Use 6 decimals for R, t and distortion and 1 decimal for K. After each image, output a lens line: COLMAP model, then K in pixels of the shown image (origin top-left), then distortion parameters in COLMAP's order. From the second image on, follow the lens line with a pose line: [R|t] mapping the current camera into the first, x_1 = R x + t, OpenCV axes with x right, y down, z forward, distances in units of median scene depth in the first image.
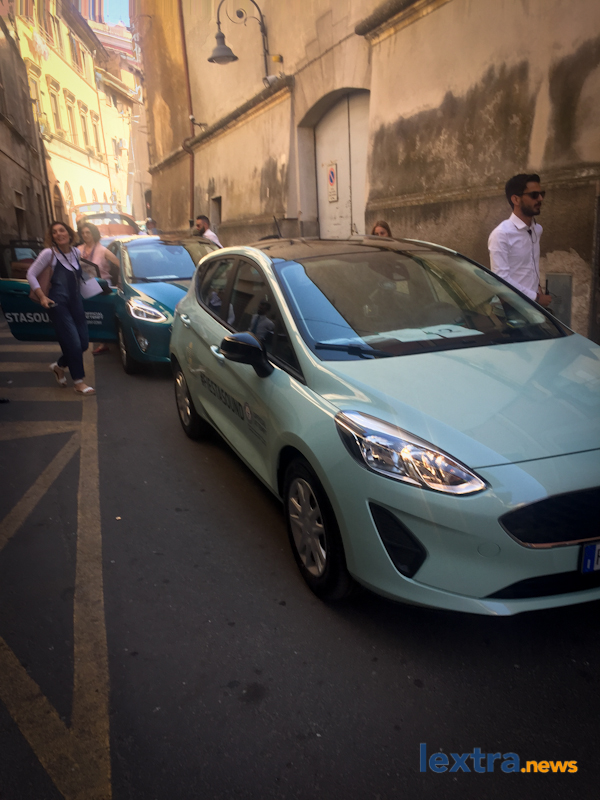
lens RADIAL K [[664.6, 0, 304.0], [0, 664.6, 399.3], [0, 0, 1]] dist [0.038318, 0.009464]
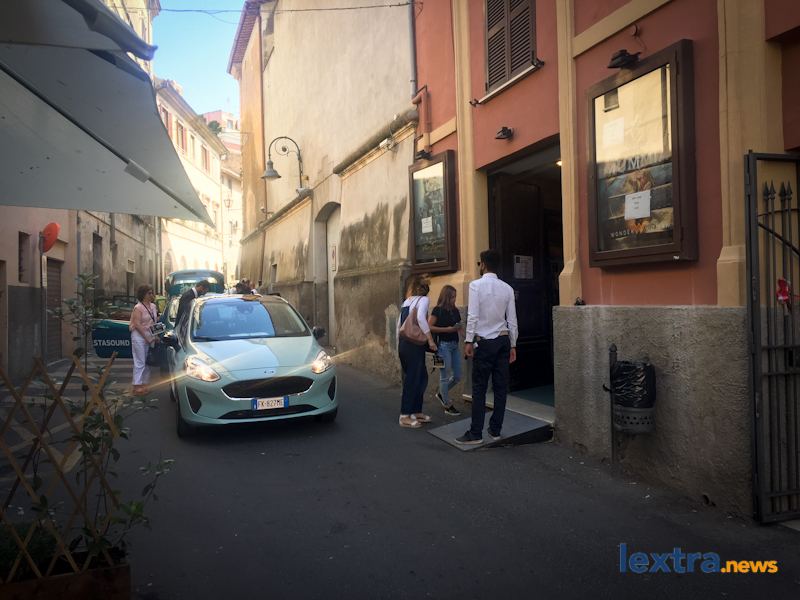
lens RADIAL K [[664.6, 0, 397.4], [0, 664.6, 297.0], [0, 0, 1]] dist [0.038318, 0.009464]
pose [[0.999318, 0.005367, -0.036548, 0.212980], [-0.013635, 0.973115, -0.229917, 0.081591], [0.034331, 0.230258, 0.972524, -0.352676]]
